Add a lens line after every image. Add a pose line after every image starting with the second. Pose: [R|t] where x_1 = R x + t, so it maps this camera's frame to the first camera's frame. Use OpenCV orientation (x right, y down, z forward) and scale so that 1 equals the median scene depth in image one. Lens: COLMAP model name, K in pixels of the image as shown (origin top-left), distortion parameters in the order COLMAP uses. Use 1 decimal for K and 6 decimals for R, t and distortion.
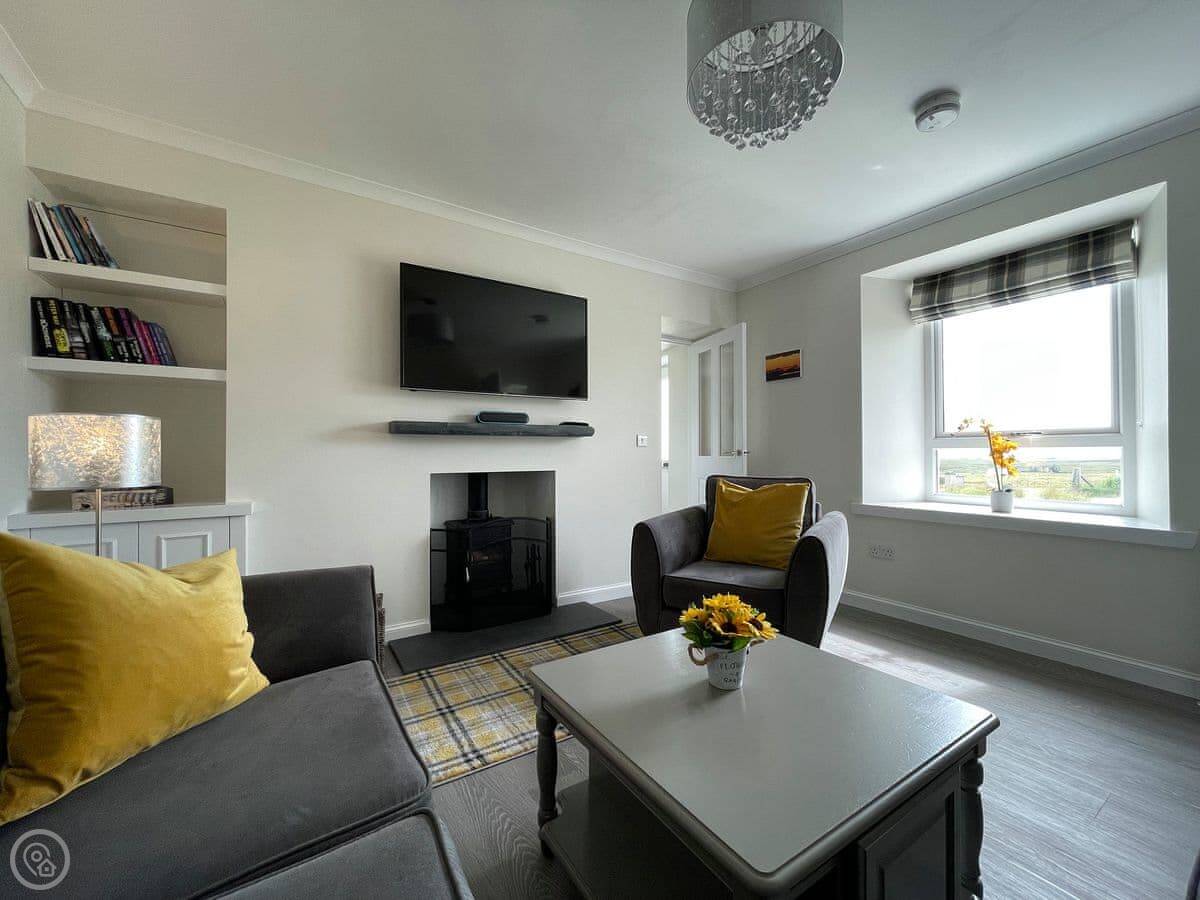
lens RADIAL K [[485.8, 0, 599.2], [0, 485.8, 446.9], [0, 0, 1]] dist [0.002957, -0.000141]
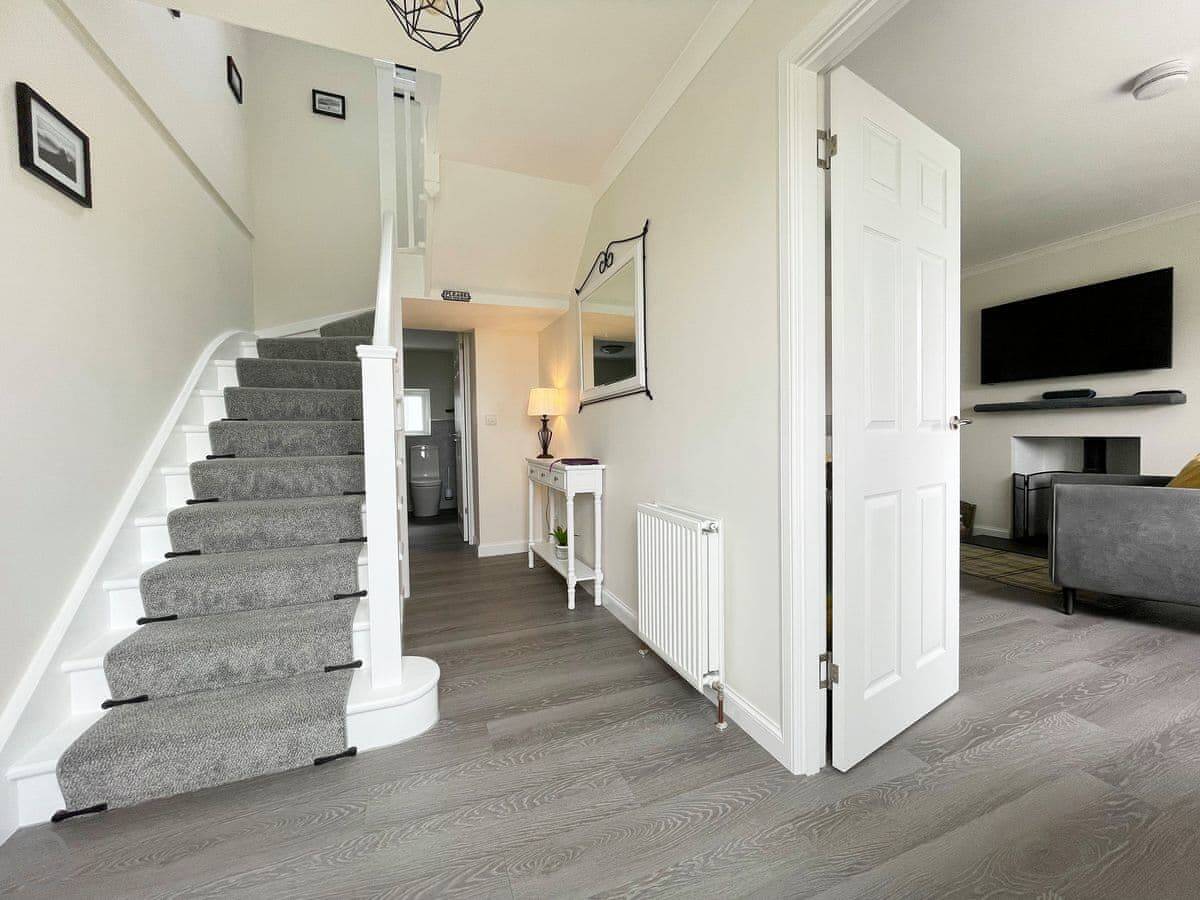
lens RADIAL K [[485.8, 0, 599.2], [0, 485.8, 446.9], [0, 0, 1]] dist [0.002957, -0.000141]
pose [[-0.185793, 0.044814, -0.981566, 1.725656], [0.035582, 0.998611, 0.038857, -0.021529], [0.981944, -0.027706, -0.187130, 0.018665]]
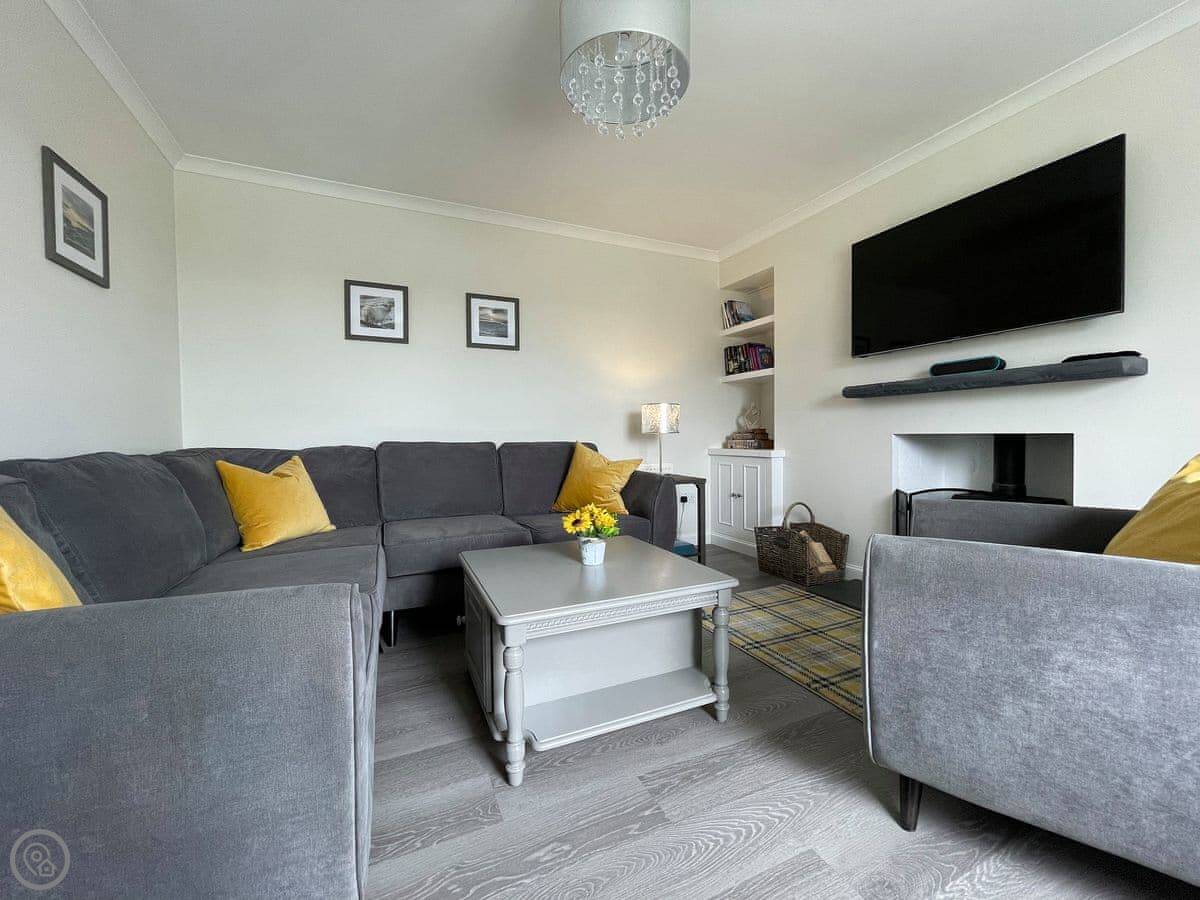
lens RADIAL K [[477.7, 0, 595.5], [0, 477.7, 448.2], [0, 0, 1]] dist [-0.001206, -0.000469]
pose [[-0.151441, 0.038543, -0.987715, 0.908213], [0.032142, 0.998903, 0.034051, 0.037036], [0.987944, -0.026590, -0.152514, 0.665400]]
